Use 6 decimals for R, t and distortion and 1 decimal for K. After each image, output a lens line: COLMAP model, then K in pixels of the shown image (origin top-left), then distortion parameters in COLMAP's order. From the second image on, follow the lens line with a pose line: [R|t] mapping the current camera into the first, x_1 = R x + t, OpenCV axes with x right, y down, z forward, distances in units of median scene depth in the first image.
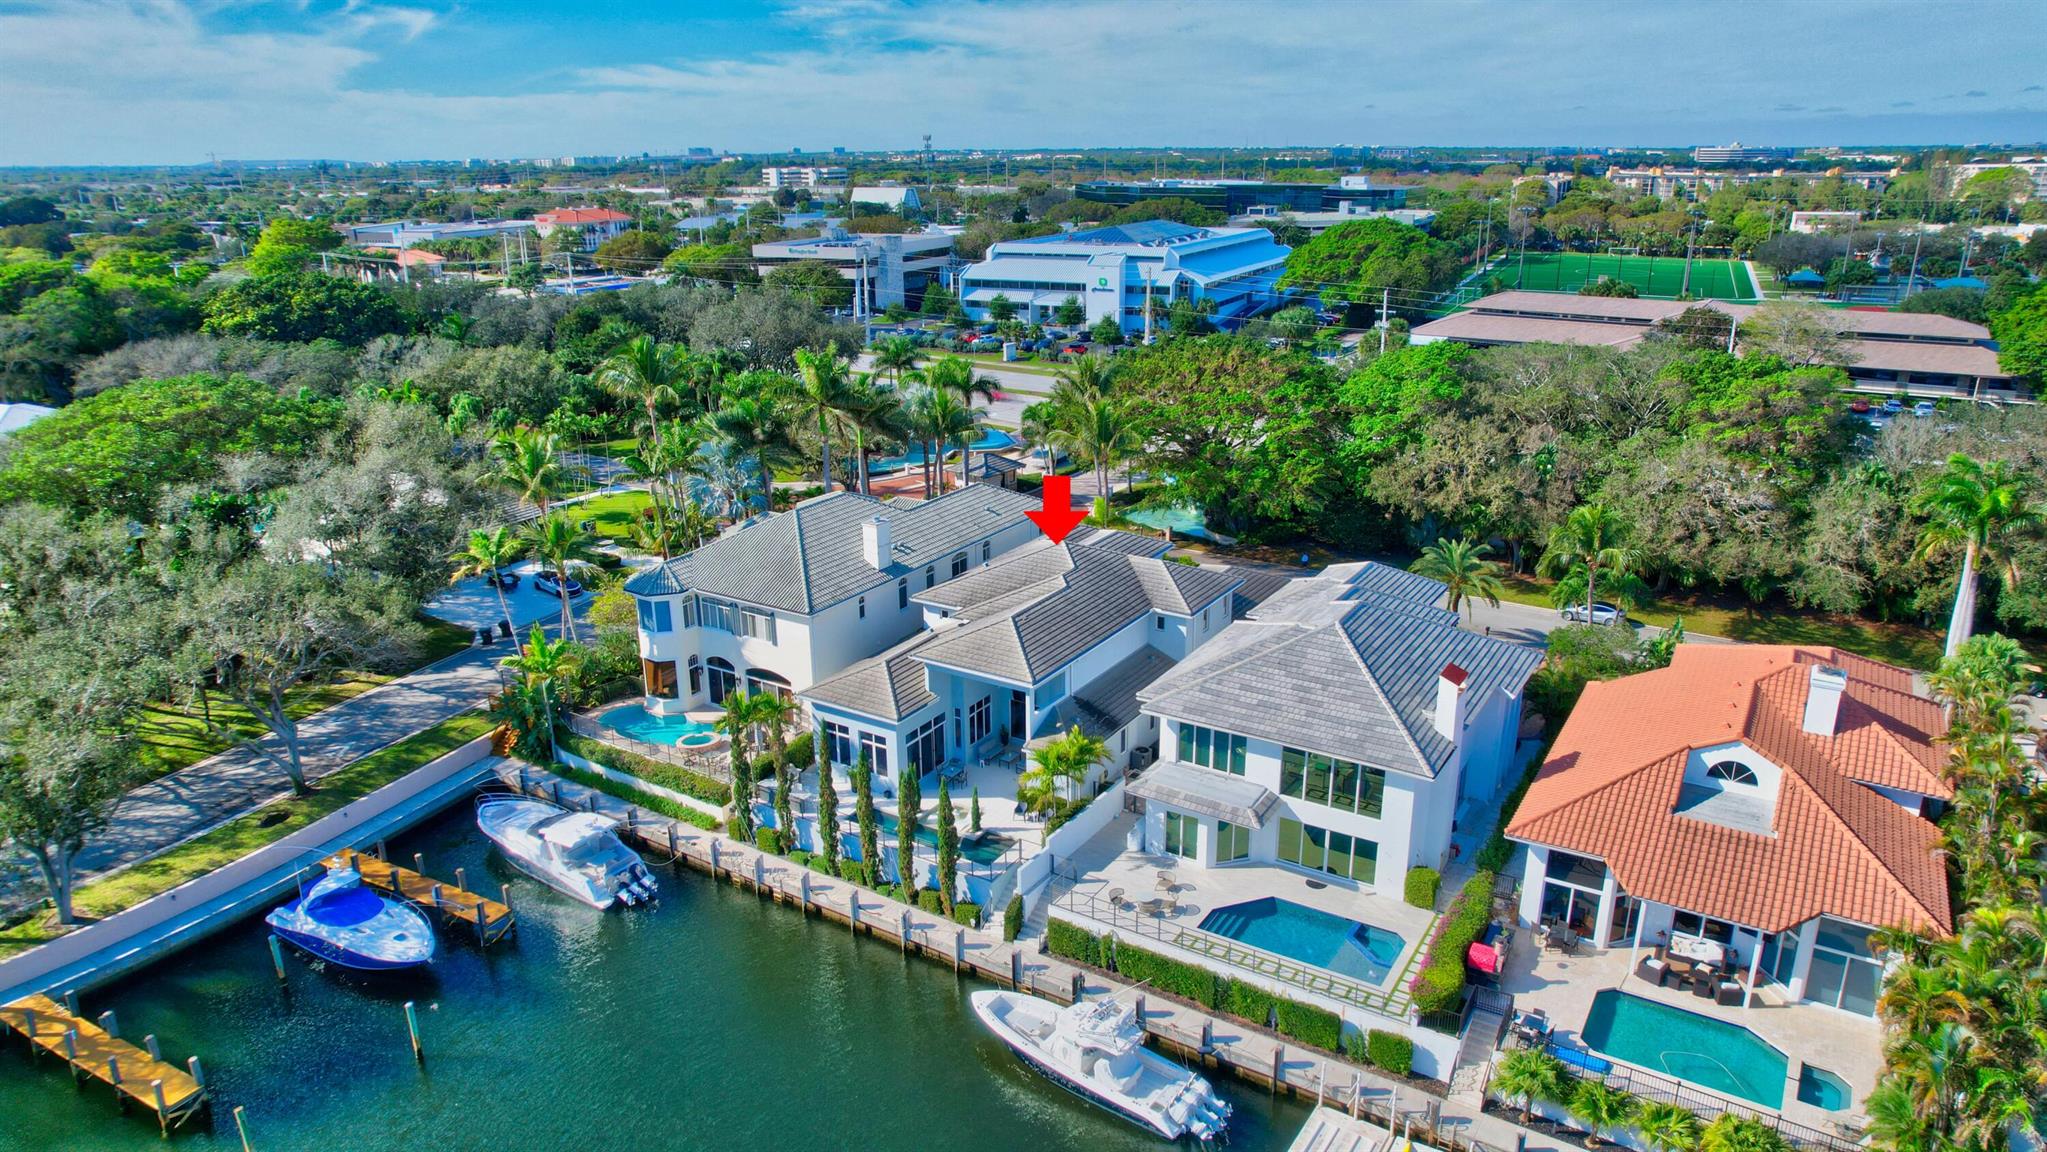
lens RADIAL K [[1306.3, 0, 1018.6], [0, 1306.3, 607.0], [0, 0, 1]] dist [-0.070771, 0.054199]
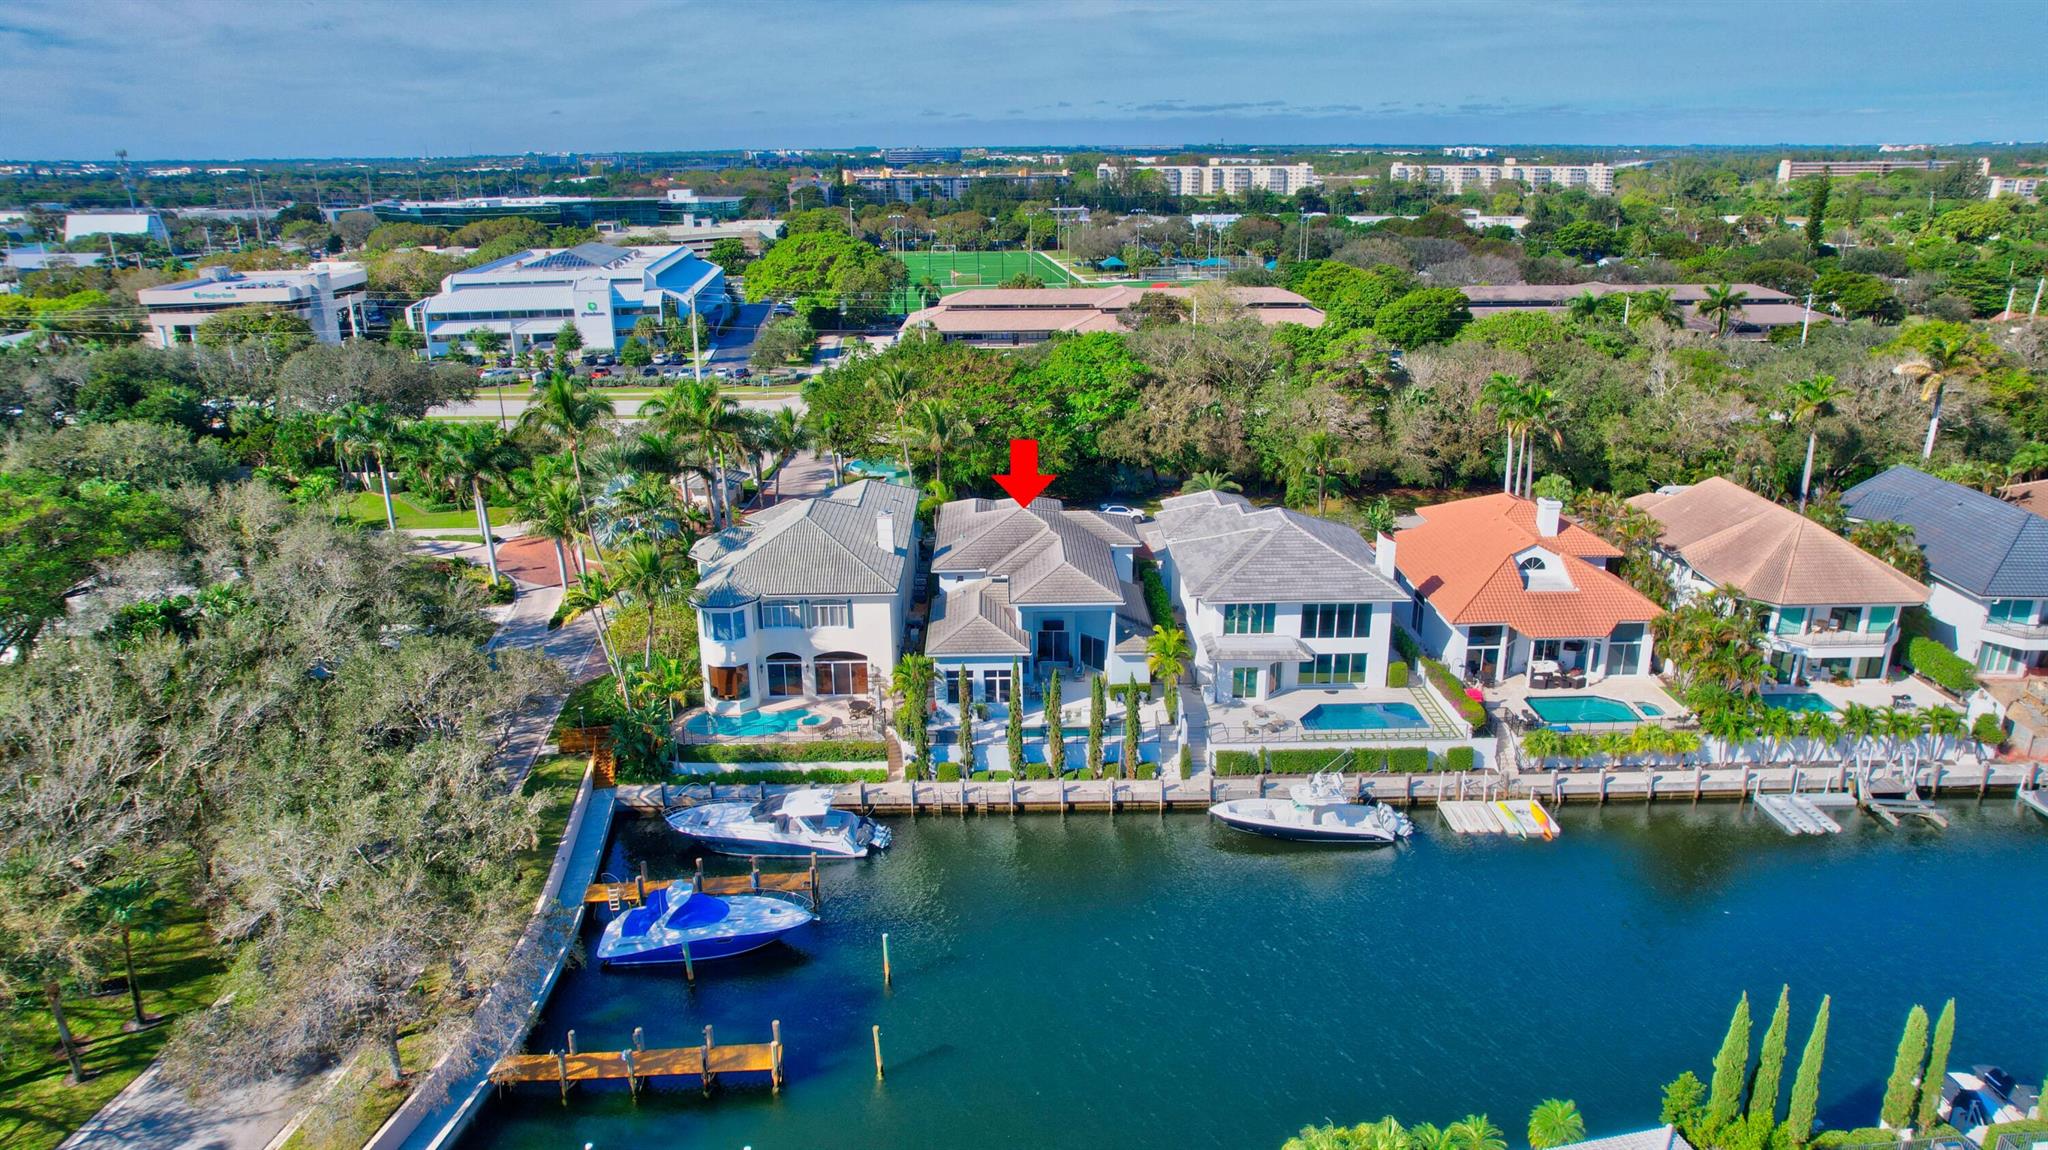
lens RADIAL K [[1307.0, 0, 1025.3], [0, 1307.0, 578.0], [0, 0, 1]] dist [-0.070771, 0.054199]
pose [[0.834914, -0.171499, 0.522978, -0.666360], [0.183981, 0.982517, 0.028477, -0.019039], [-0.518719, 0.072442, 0.851870, -0.086141]]
